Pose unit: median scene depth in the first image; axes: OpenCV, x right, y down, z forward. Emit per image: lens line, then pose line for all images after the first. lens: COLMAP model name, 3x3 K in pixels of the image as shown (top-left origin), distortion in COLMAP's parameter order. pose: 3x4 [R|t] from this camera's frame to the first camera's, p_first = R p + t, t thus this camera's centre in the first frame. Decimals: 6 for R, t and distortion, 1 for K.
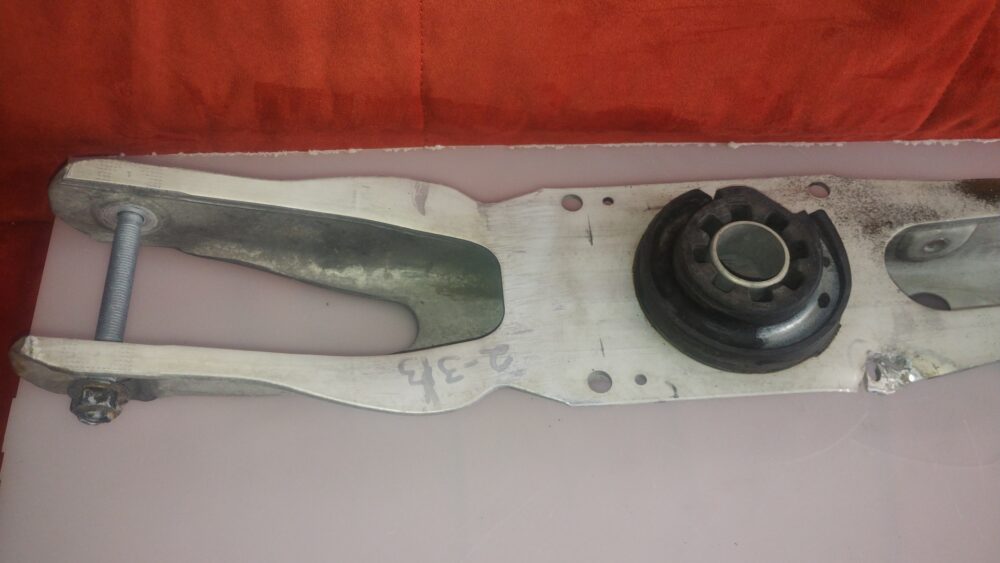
lens RADIAL K [[851.5, 0, 505.7], [0, 851.5, 355.8], [0, 0, 1]] dist [0.142608, -0.175777]
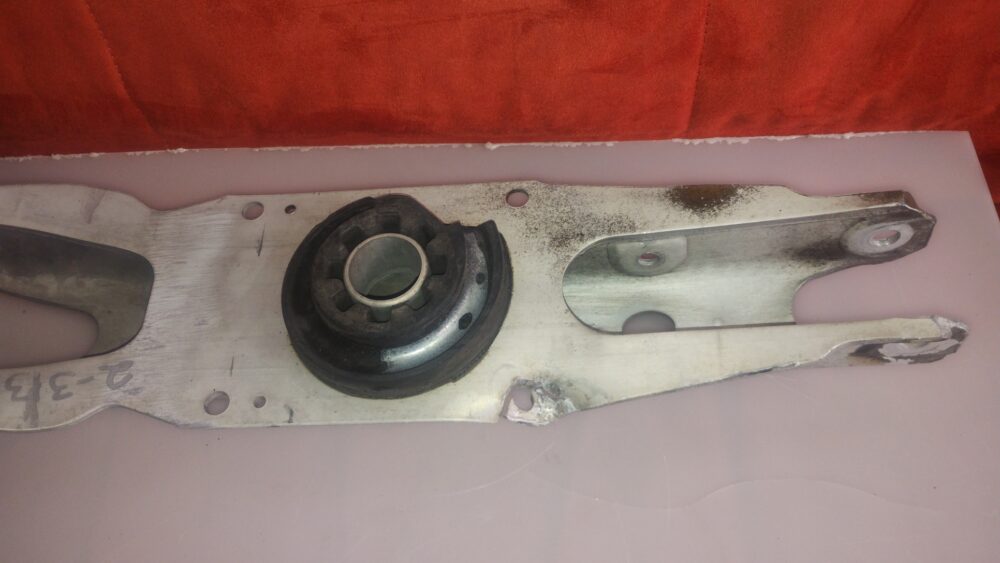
lens RADIAL K [[862.7, 0, 484.2], [0, 862.7, 368.8], [0, 0, 1]] dist [0.058618, -0.119865]
pose [[0.985029, 0.027215, -0.170227, 0.511746], [-0.022645, 0.999331, 0.028728, -0.037879], [0.170895, -0.024443, 0.984986, 0.095658]]
